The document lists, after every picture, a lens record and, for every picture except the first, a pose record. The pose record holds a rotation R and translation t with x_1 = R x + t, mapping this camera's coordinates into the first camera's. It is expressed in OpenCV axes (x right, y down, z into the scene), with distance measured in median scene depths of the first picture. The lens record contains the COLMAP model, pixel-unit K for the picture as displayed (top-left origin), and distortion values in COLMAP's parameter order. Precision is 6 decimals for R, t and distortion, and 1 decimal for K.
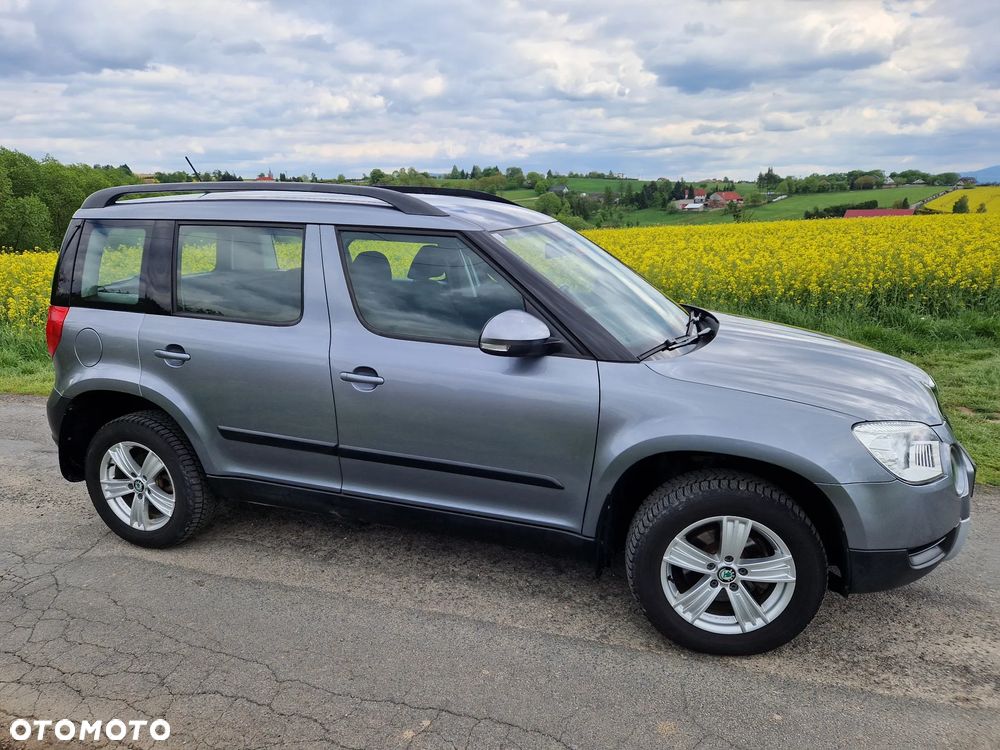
lens RADIAL K [[664.9, 0, 496.7], [0, 664.9, 375.1], [0, 0, 1]] dist [0.088238, -0.079211]
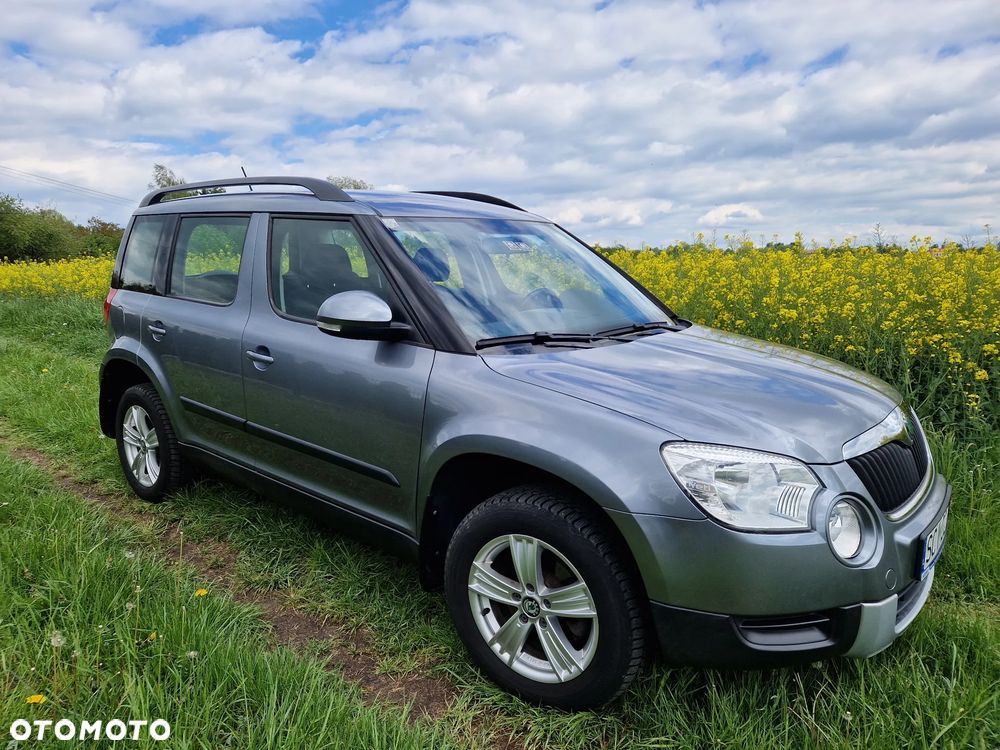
lens RADIAL K [[671.2, 0, 487.4], [0, 671.2, 393.1], [0, 0, 1]] dist [0.082104, -0.083549]
pose [[0.930820, 0.091316, -0.353887, 0.474701], [-0.105156, 0.994254, -0.020034, 0.041951], [0.350024, 0.055862, 0.935074, 0.141862]]
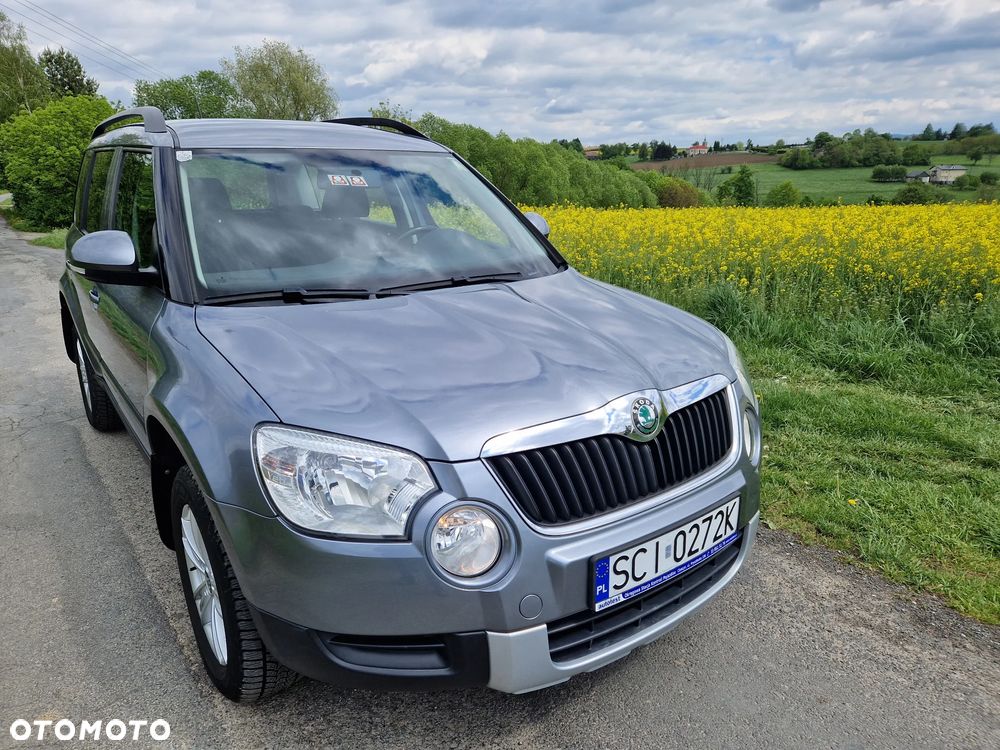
lens RADIAL K [[664.9, 0, 492.5], [0, 664.9, 390.4], [0, 0, 1]] dist [0.080847, -0.071020]
pose [[0.823946, 0.179852, -0.537369, 0.838319], [-0.145608, 0.983652, 0.105958, -0.049373], [0.547641, -0.009058, 0.836664, 0.444122]]
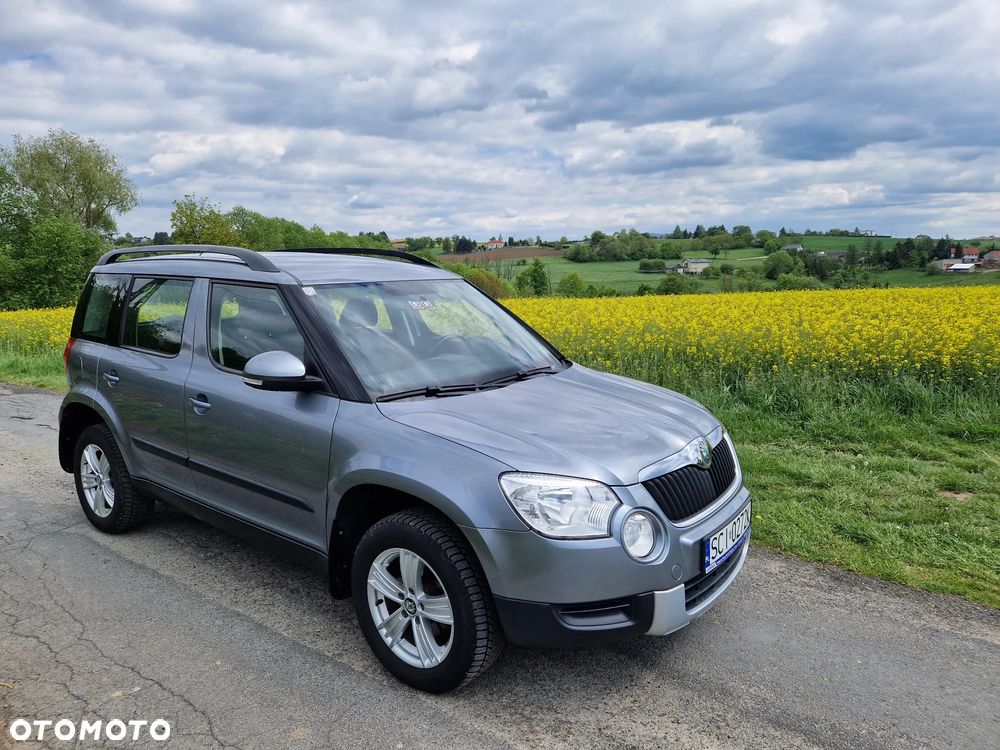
lens RADIAL K [[664.9, 0, 496.7], [0, 664.9, 375.1], [0, 0, 1]] dist [0.088238, -0.079211]
pose [[0.949454, 0.055785, -0.308910, 0.648374], [-0.081808, 0.994049, -0.071933, -0.001863], [0.303059, 0.093568, 0.948367, 0.001712]]
